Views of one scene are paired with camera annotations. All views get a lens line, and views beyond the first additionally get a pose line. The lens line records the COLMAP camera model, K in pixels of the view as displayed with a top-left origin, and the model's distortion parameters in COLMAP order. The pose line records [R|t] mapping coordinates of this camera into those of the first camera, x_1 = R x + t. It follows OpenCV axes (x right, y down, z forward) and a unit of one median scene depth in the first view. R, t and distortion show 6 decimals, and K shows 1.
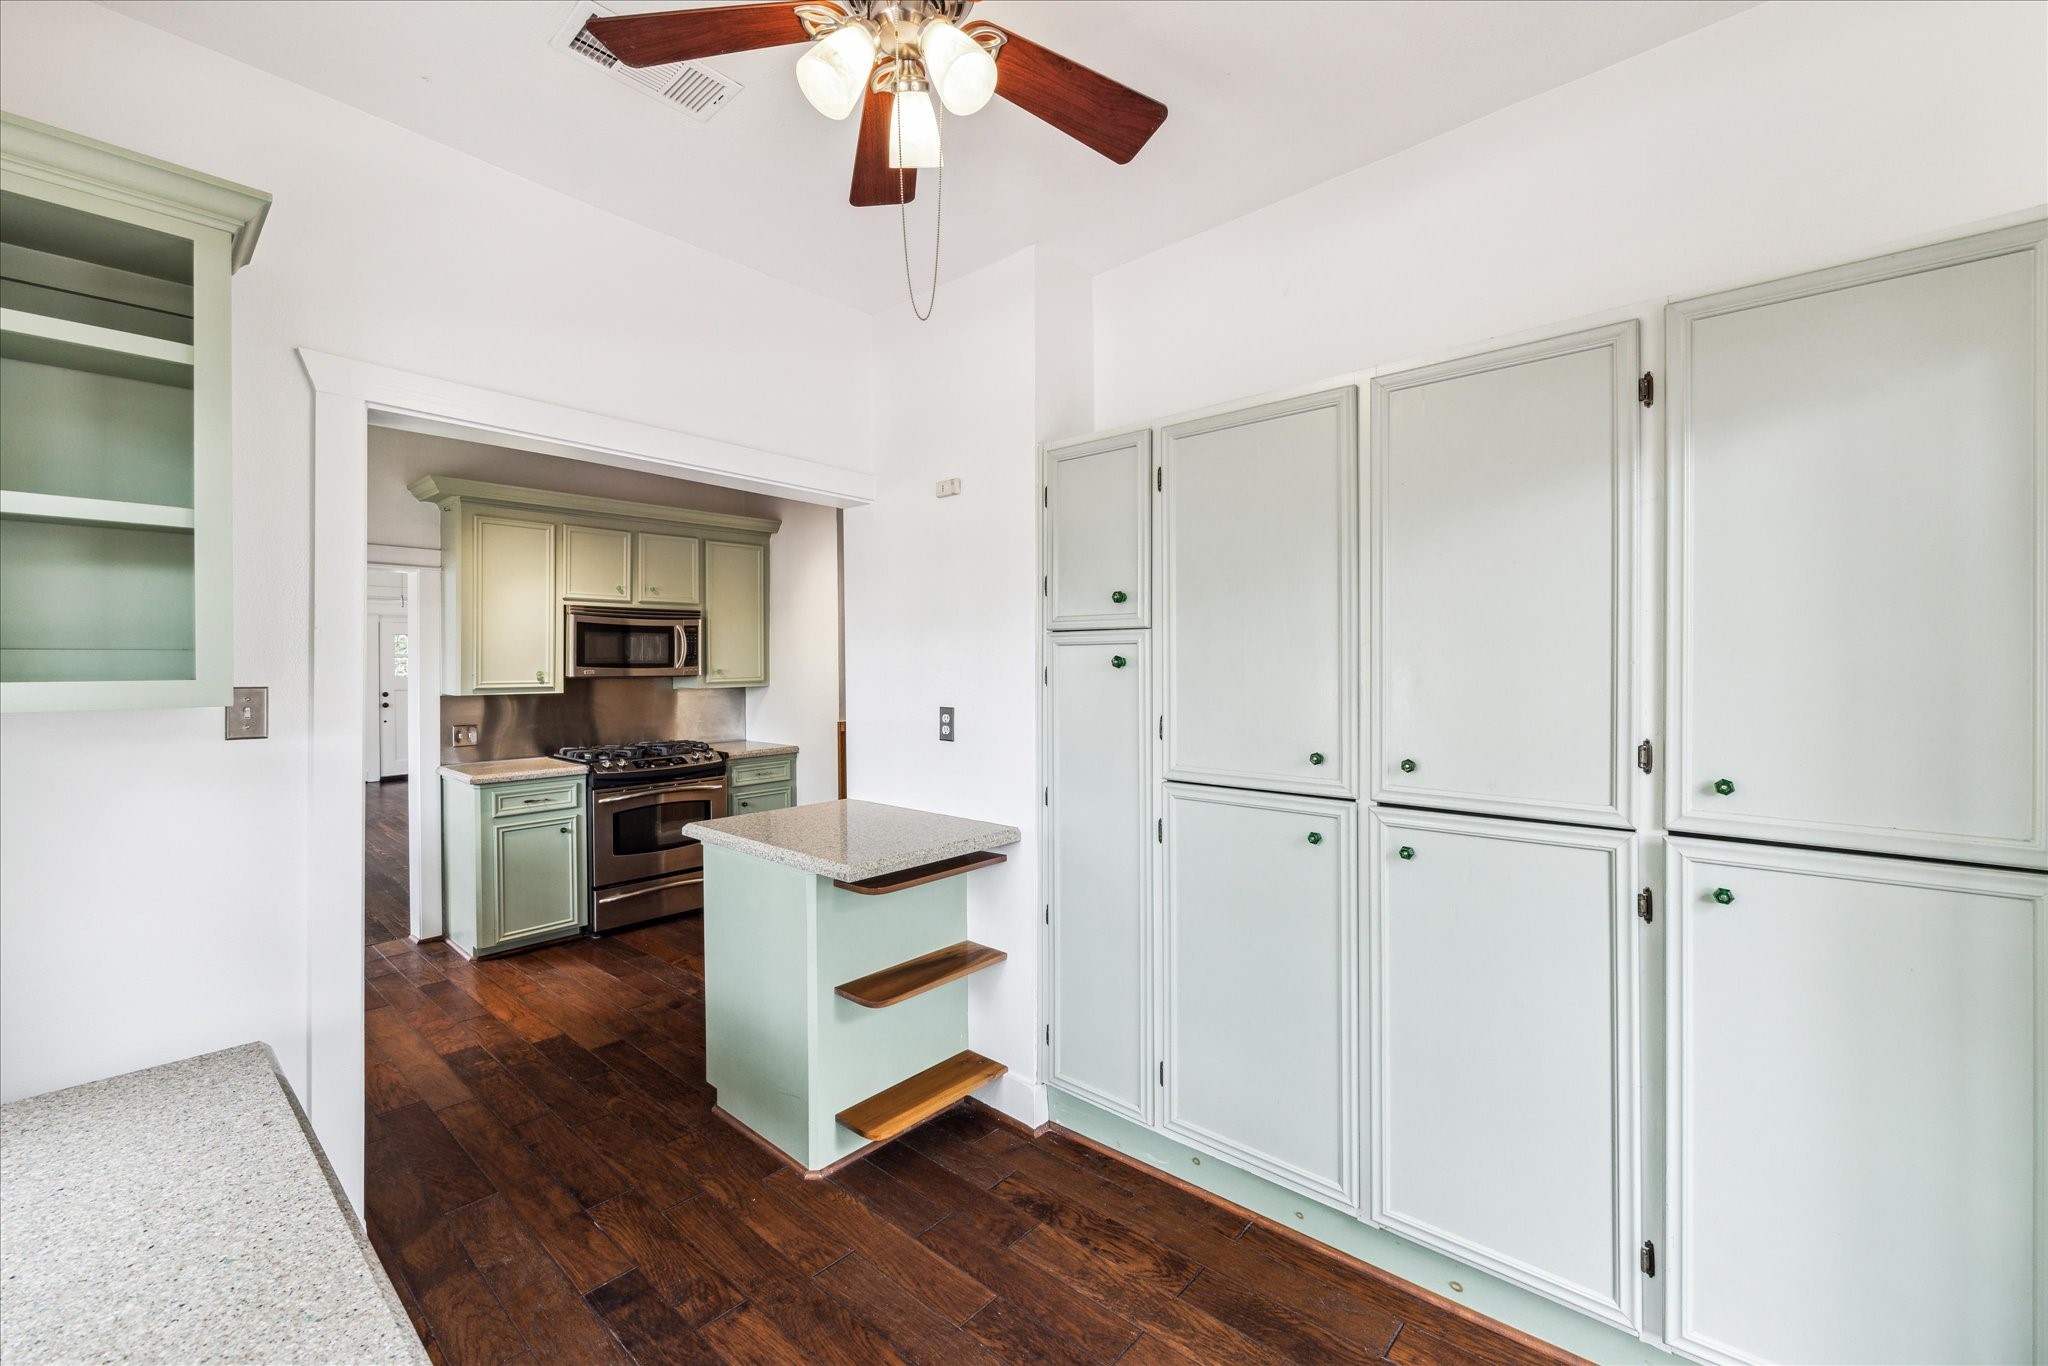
lens RADIAL K [[856.3, 0, 1015.5], [0, 856.3, 668.0], [0, 0, 1]] dist [-0.002877, -0.000031]
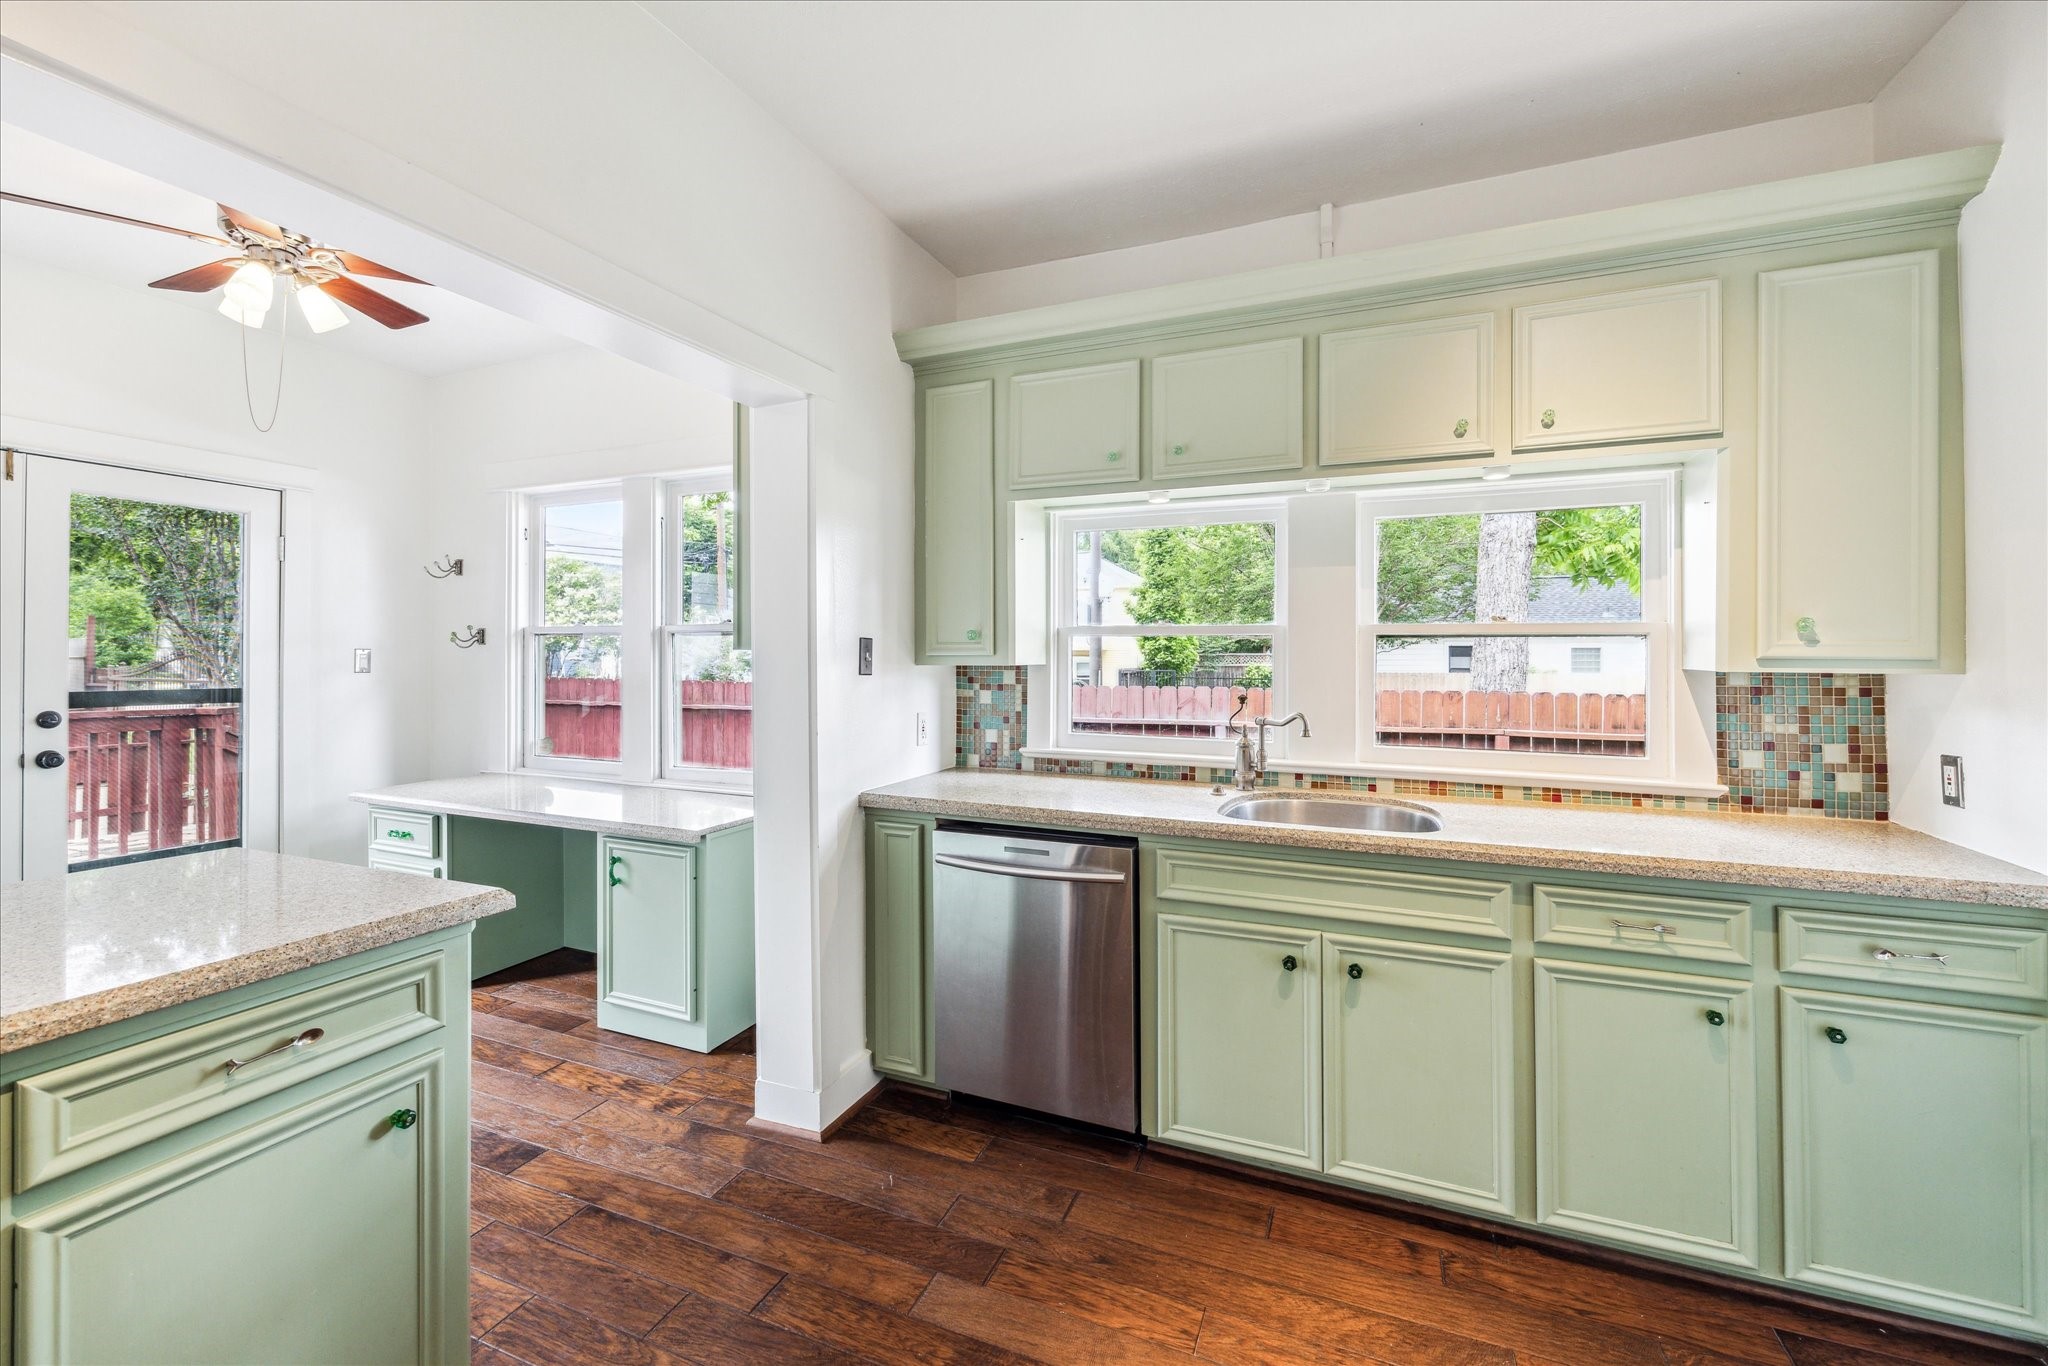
lens RADIAL K [[842.5, 0, 1024.8], [0, 842.5, 652.8], [0, 0, 1]] dist [-0.000329, 0.000156]
pose [[-0.940676, 0.003619, -0.339288, -0.570806], [0.005136, 0.999980, -0.003571, 0.033258], [0.339268, -0.005101, -0.940676, 1.811772]]
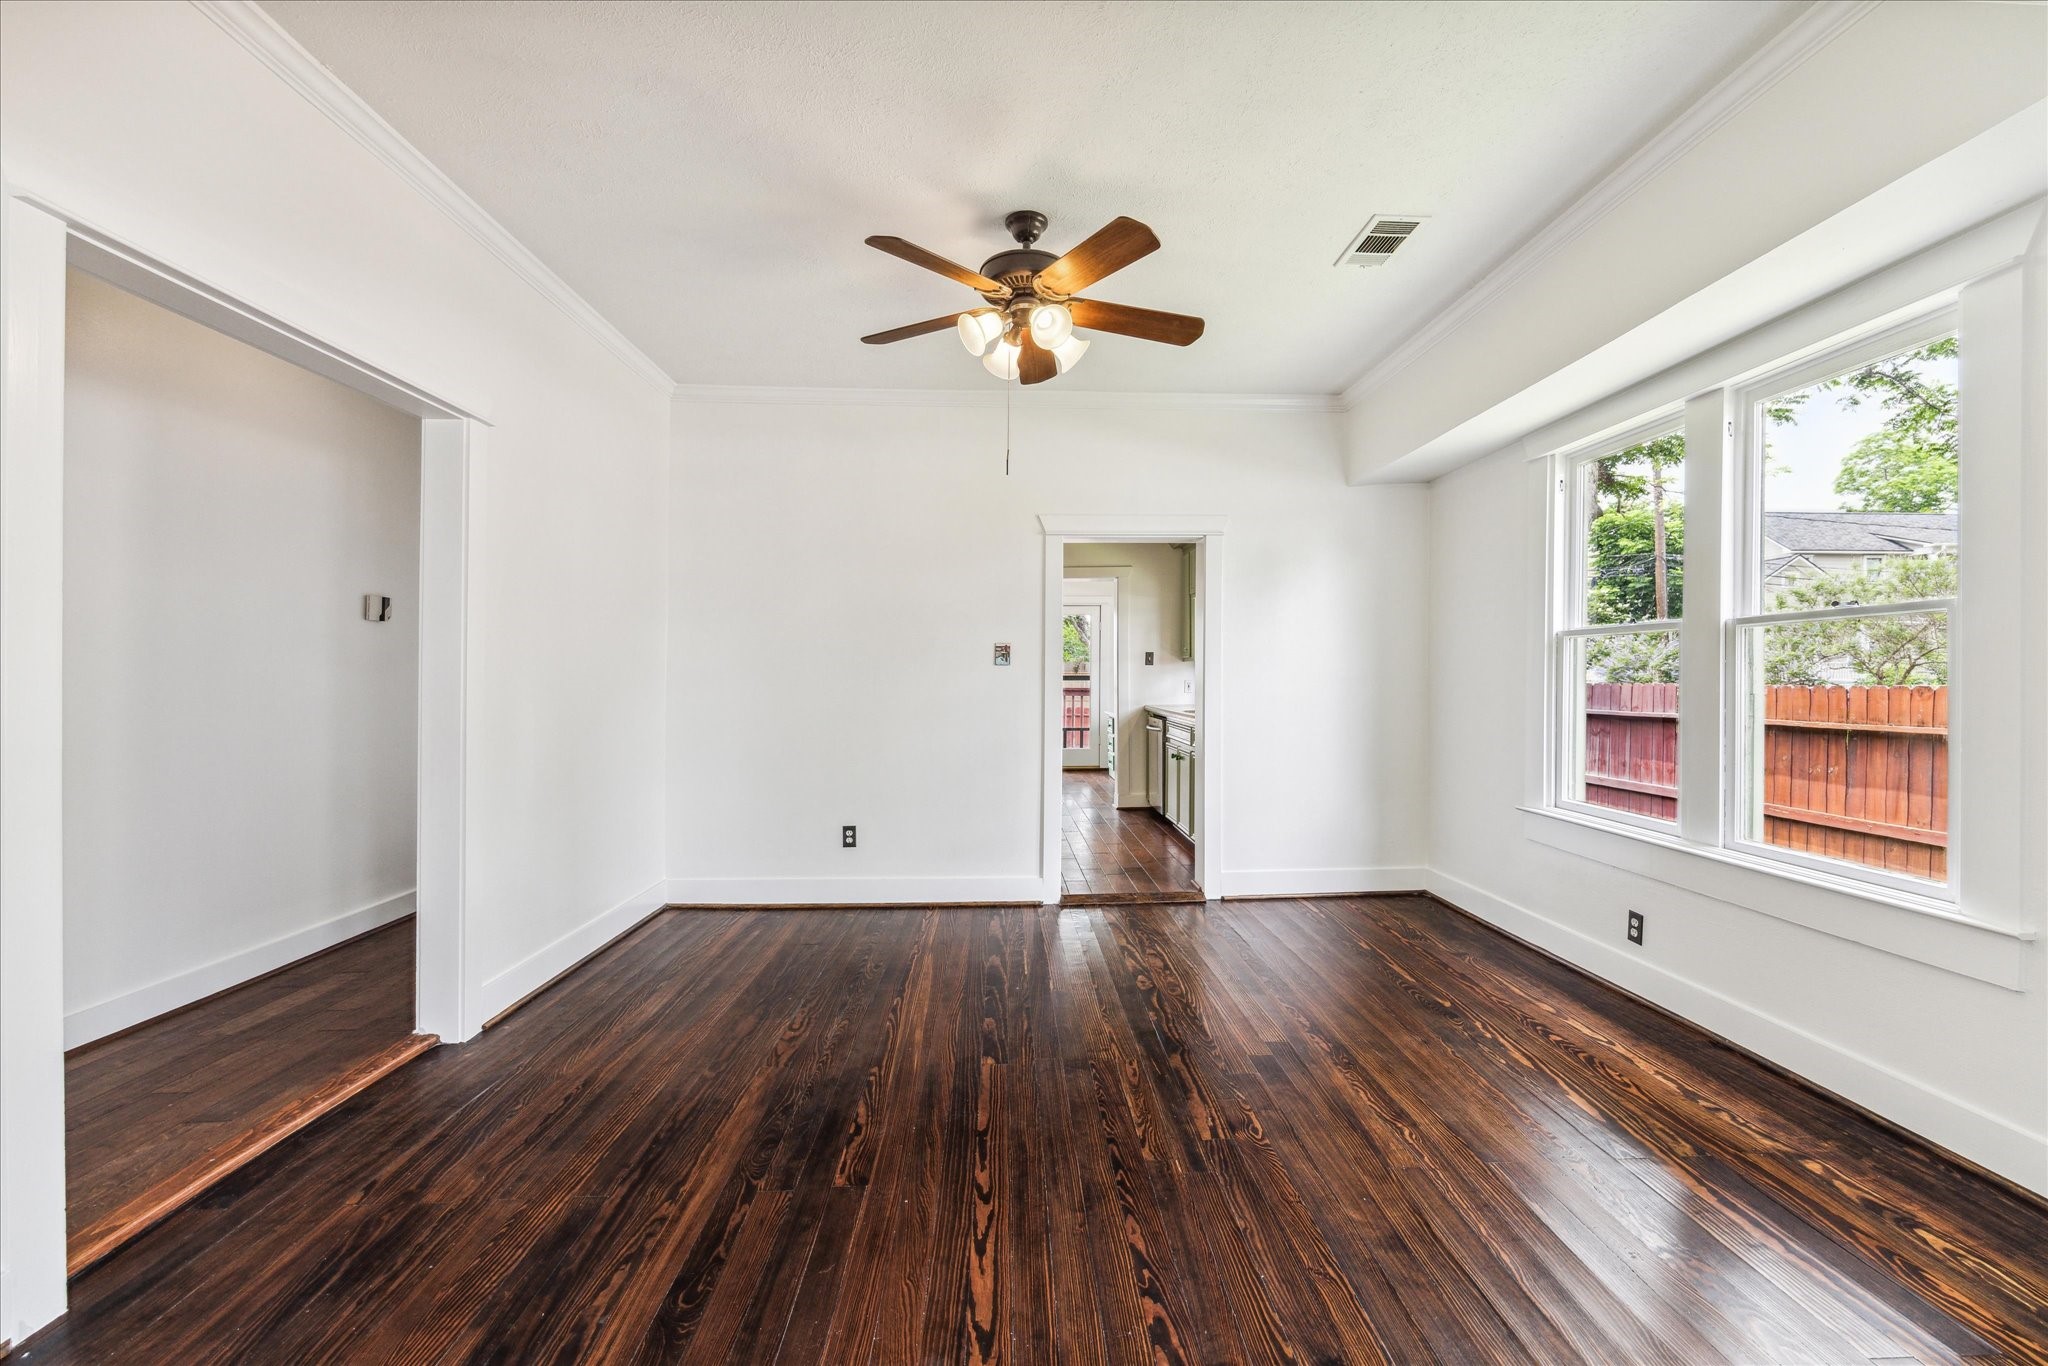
lens RADIAL K [[811.2, 0, 1025.2], [0, 811.2, 673.9], [0, 0, 1]] dist [0.000551, 0.000073]
pose [[-0.680896, 0.008655, 0.732329, -2.578187], [0.009515, 0.999950, -0.002972, 0.092888], [-0.732318, 0.004945, -0.680945, 3.091608]]
